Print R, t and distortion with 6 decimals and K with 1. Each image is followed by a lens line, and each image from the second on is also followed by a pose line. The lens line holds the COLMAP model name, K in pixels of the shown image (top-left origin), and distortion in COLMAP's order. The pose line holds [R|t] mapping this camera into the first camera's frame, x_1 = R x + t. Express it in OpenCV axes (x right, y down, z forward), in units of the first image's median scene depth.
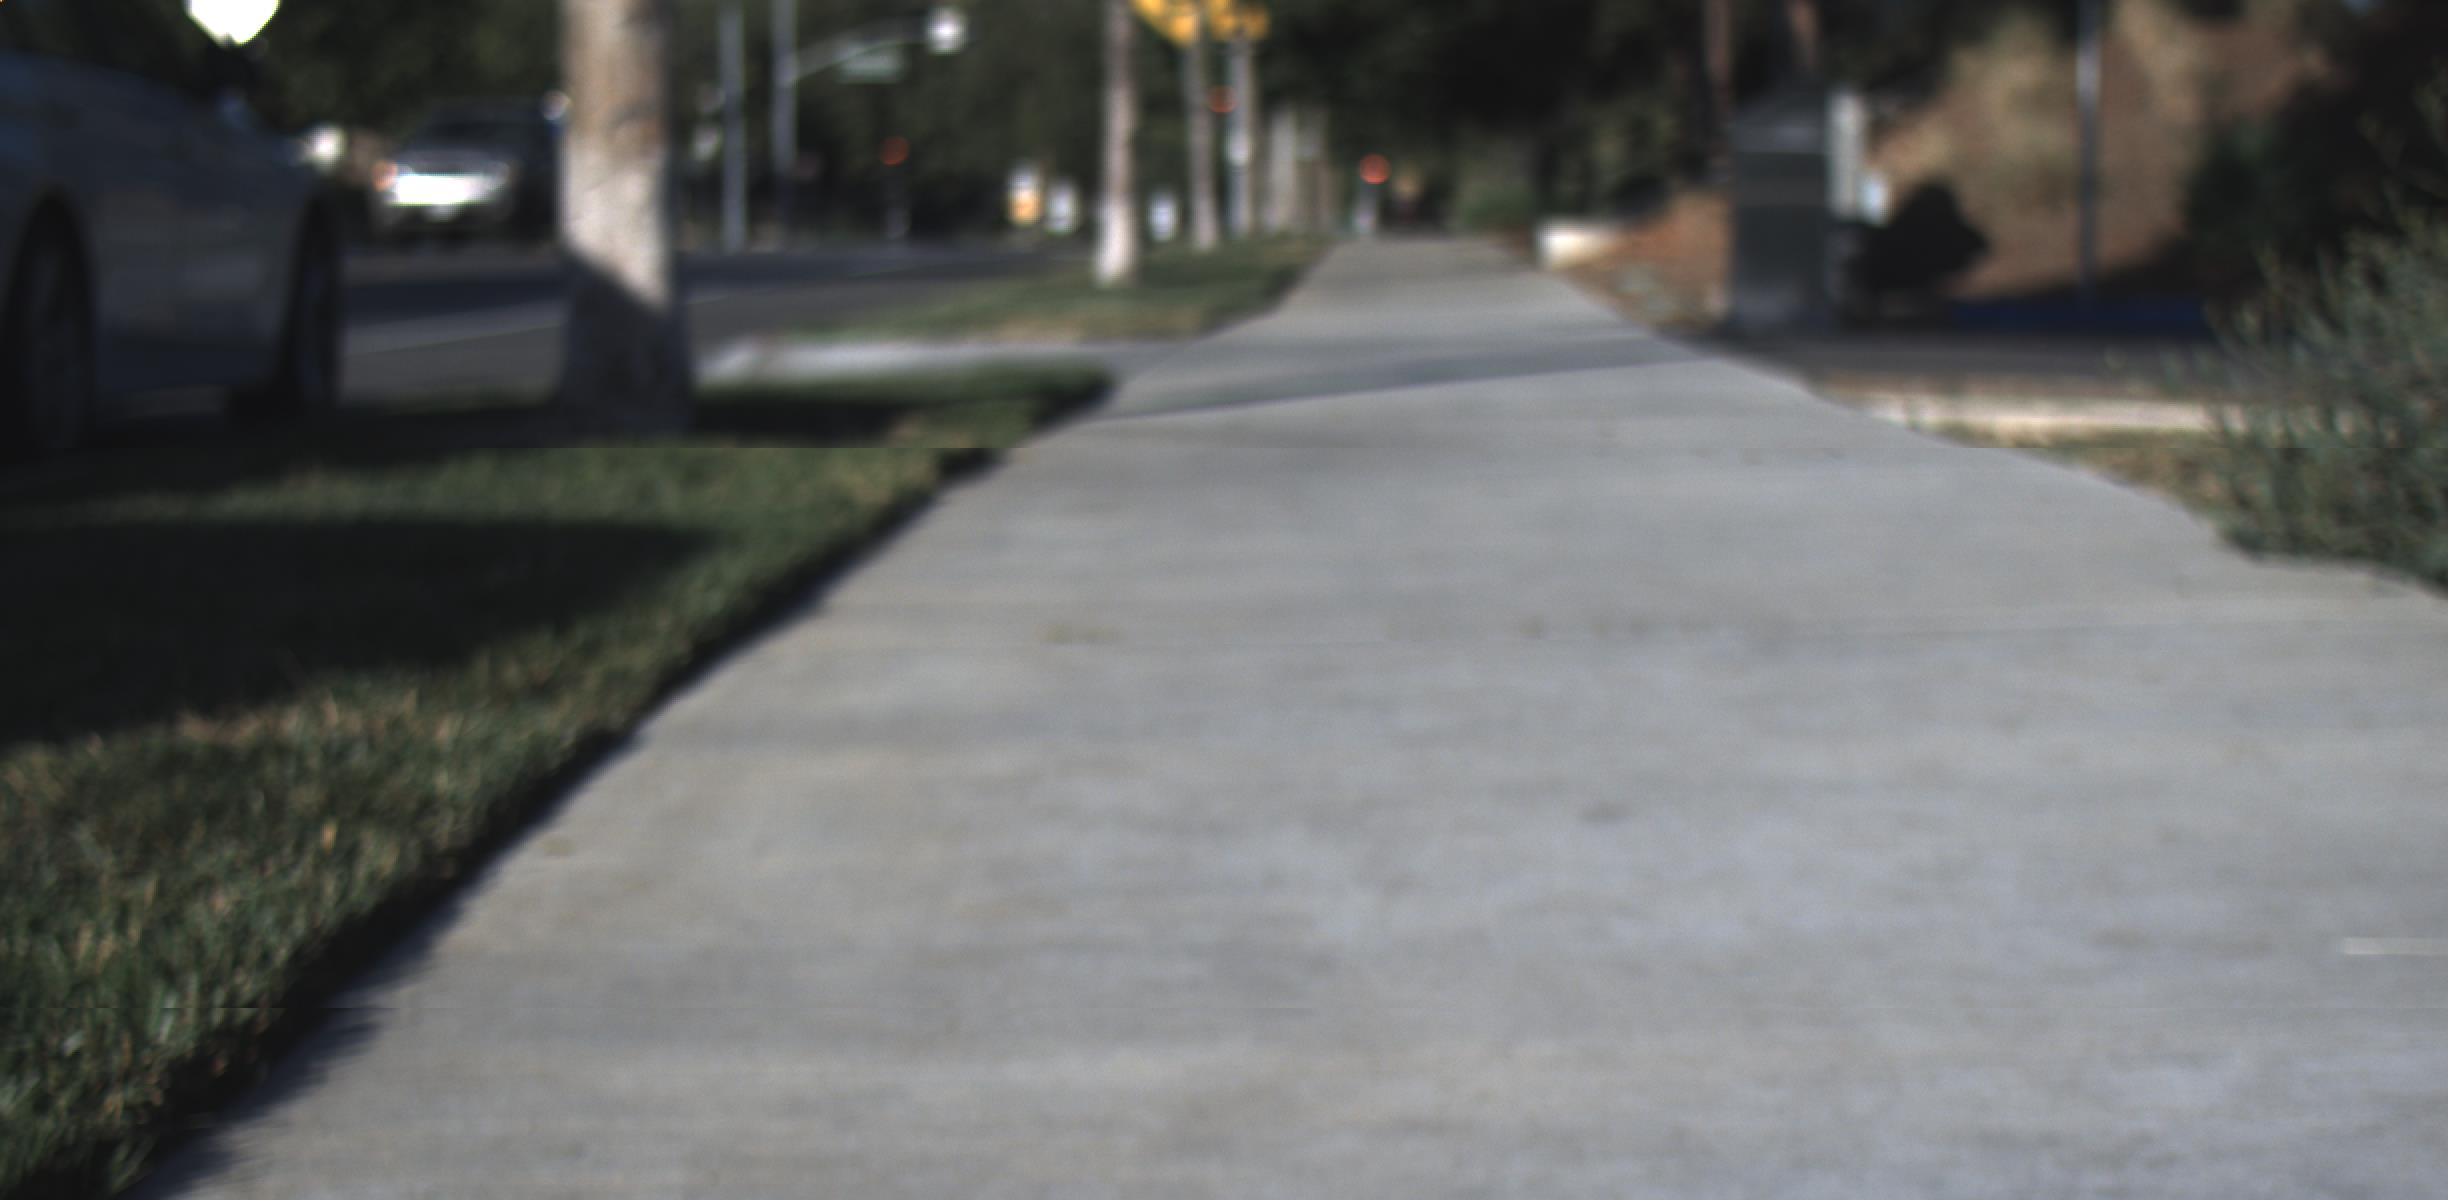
lens RADIAL K [[4552.3, 0, 1224.0], [0, 4552.3, 600.0], [0, 0, 1]] dist [-0.006010, 0.175249]
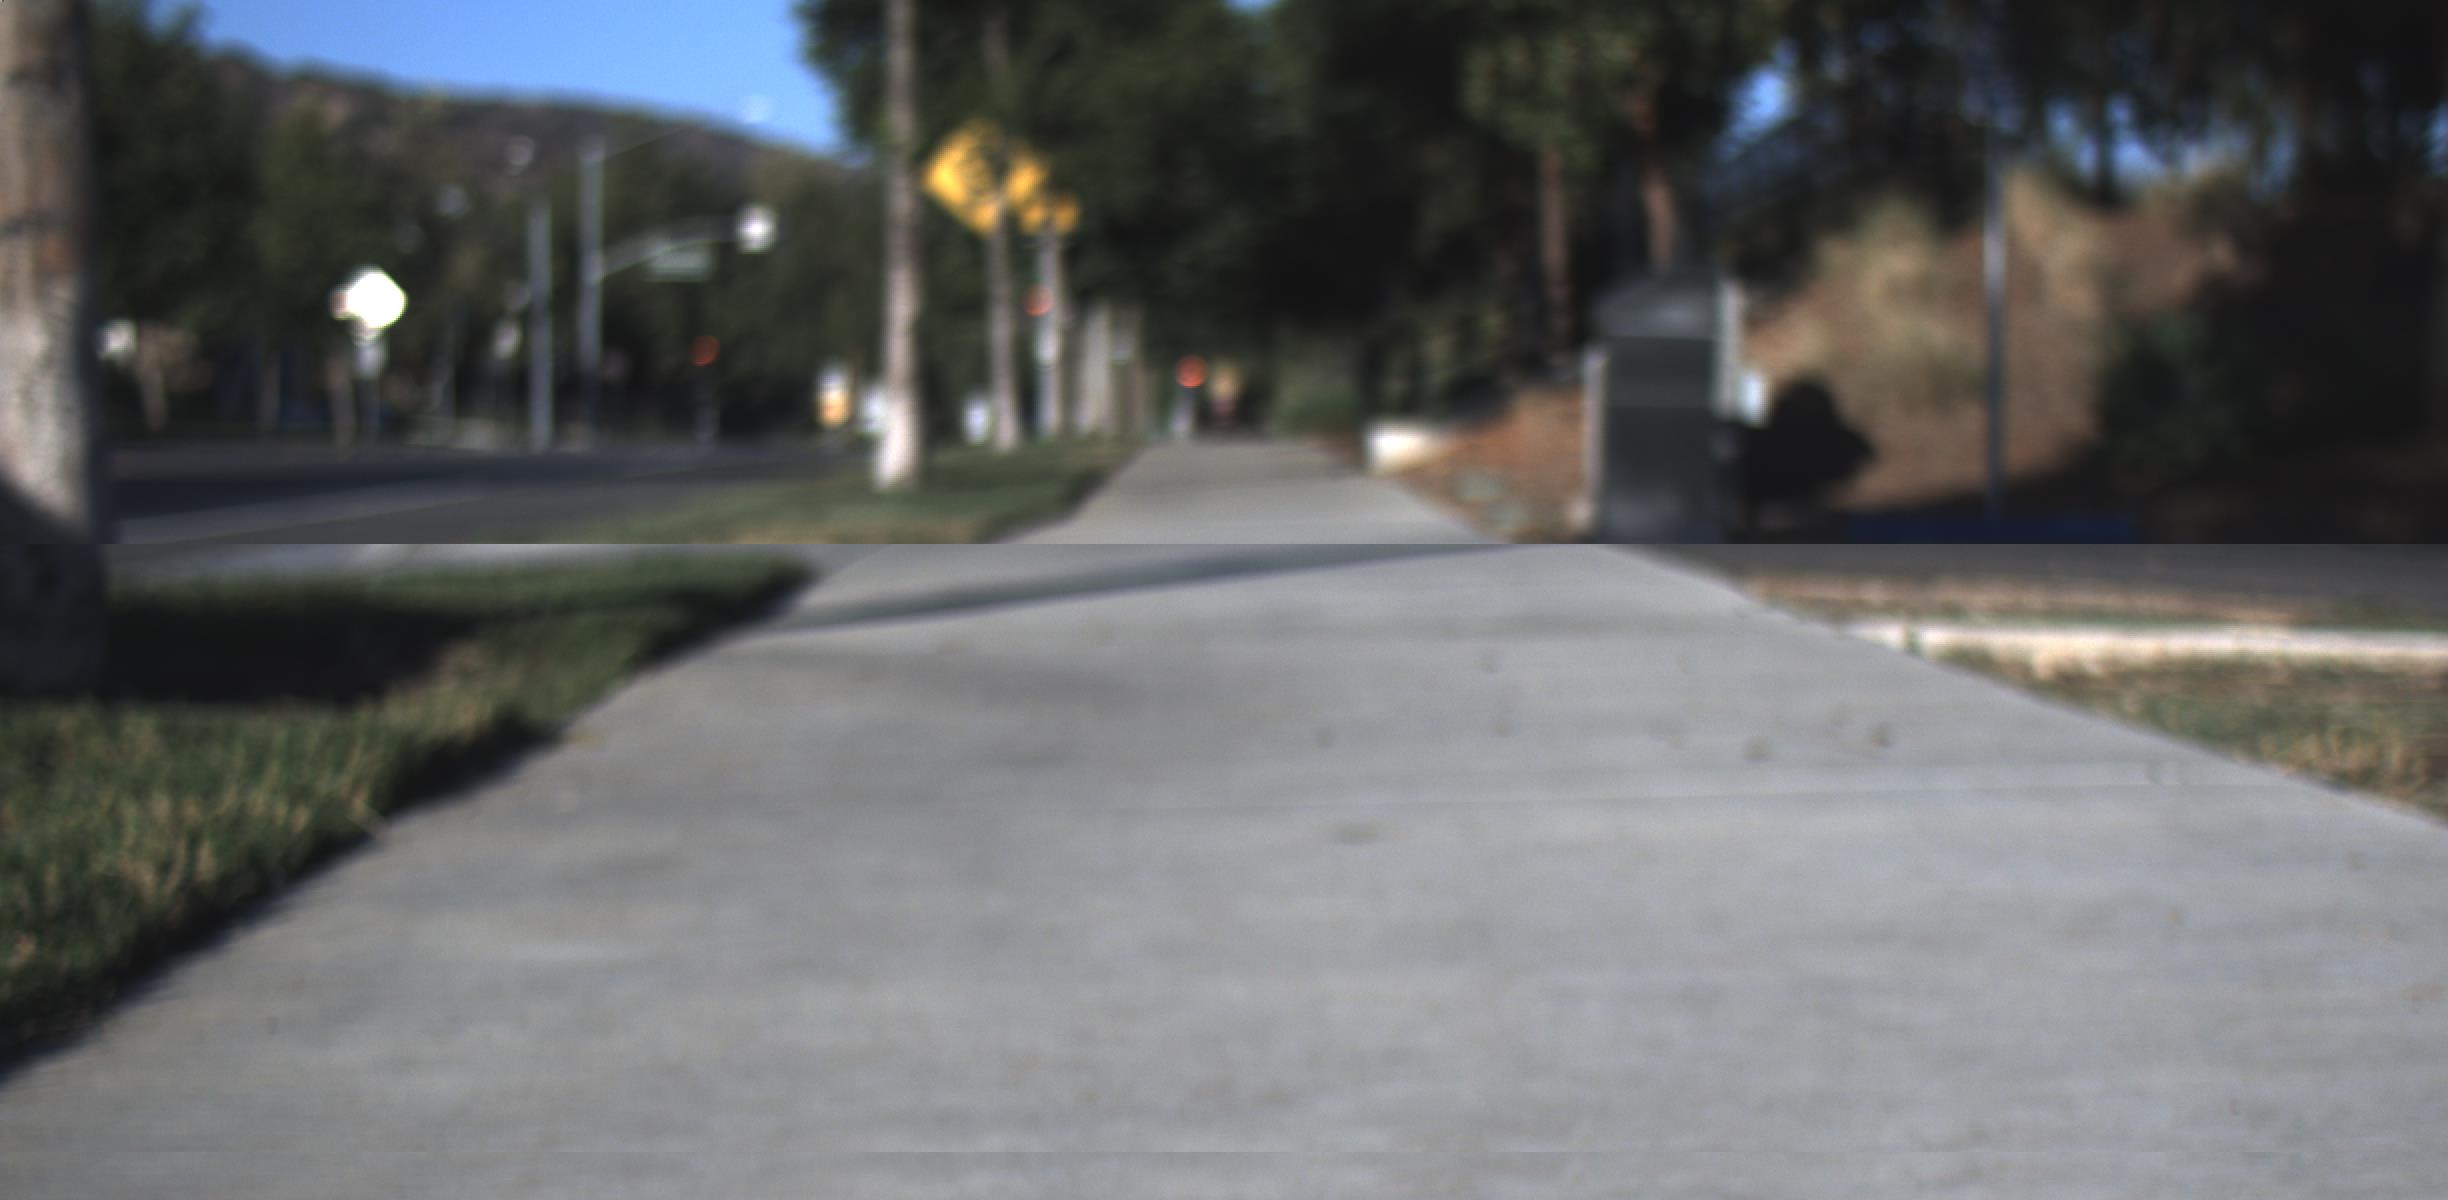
lens RADIAL K [[4552.3, 0, 1224.0], [0, 4552.3, 600.0], [0, 0, 1]] dist [-0.006010, 0.175249]
pose [[0.999194, 0.005107, 0.039811, 0.002341], [-0.003324, 0.998994, -0.044731, -0.003458], [-0.040000, 0.044563, 0.998205, 0.048425]]
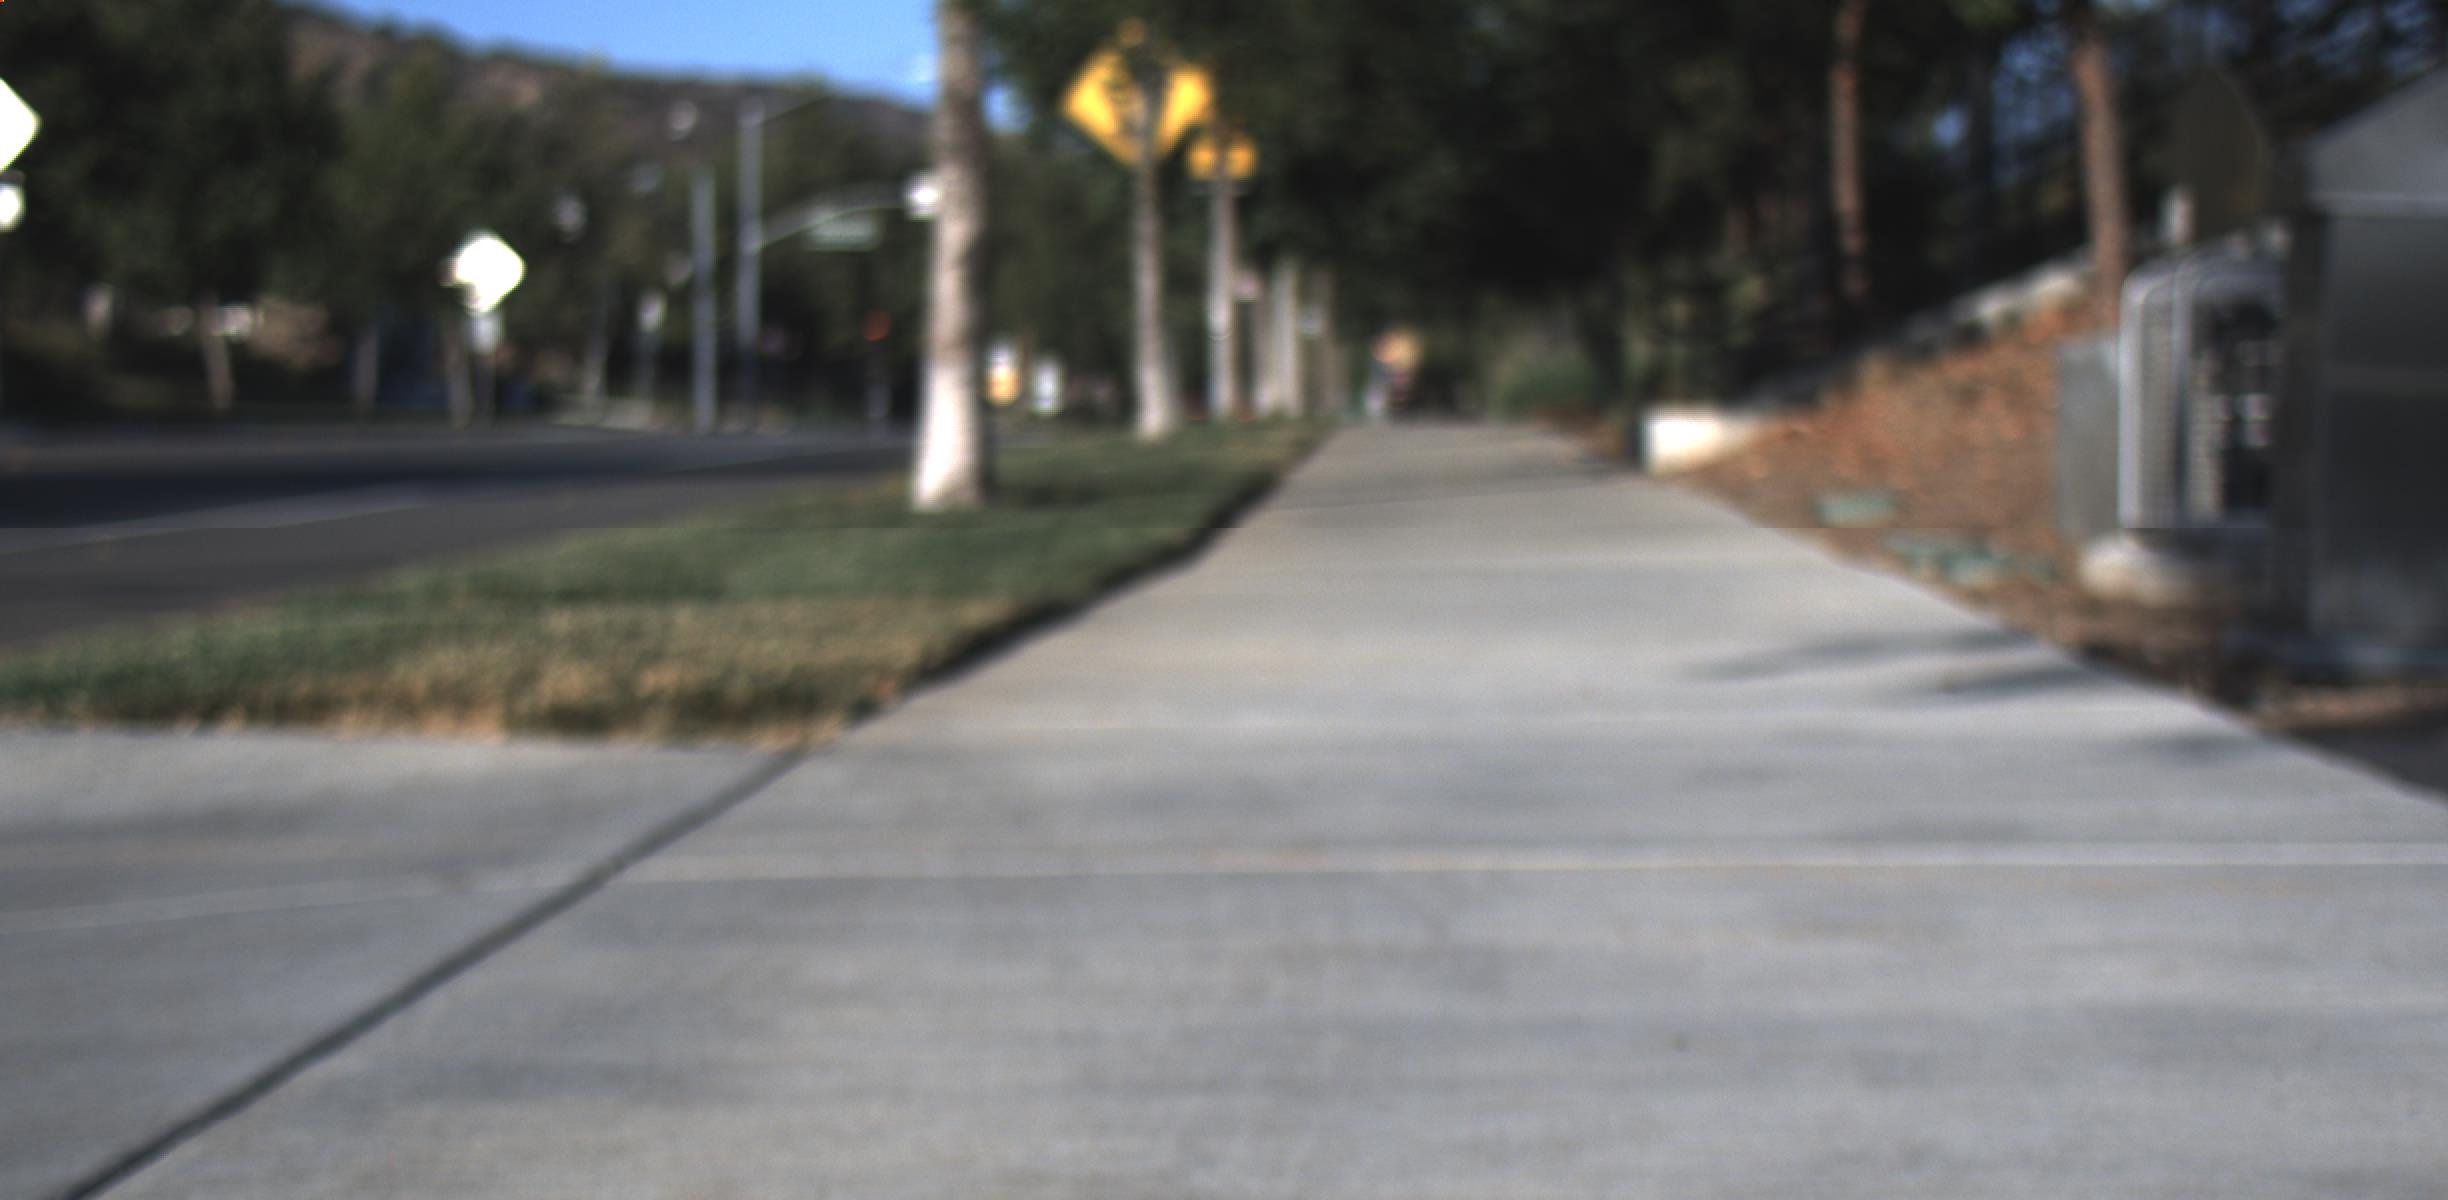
lens RADIAL K [[4552.3, 0, 1224.0], [0, 4552.3, 600.0], [0, 0, 1]] dist [-0.006010, 0.175249]
pose [[0.999978, 0.006196, -0.002348, 0.005856], [-0.006284, 0.999193, -0.039683, -0.015550], [0.002101, 0.039697, 0.999210, 0.188002]]
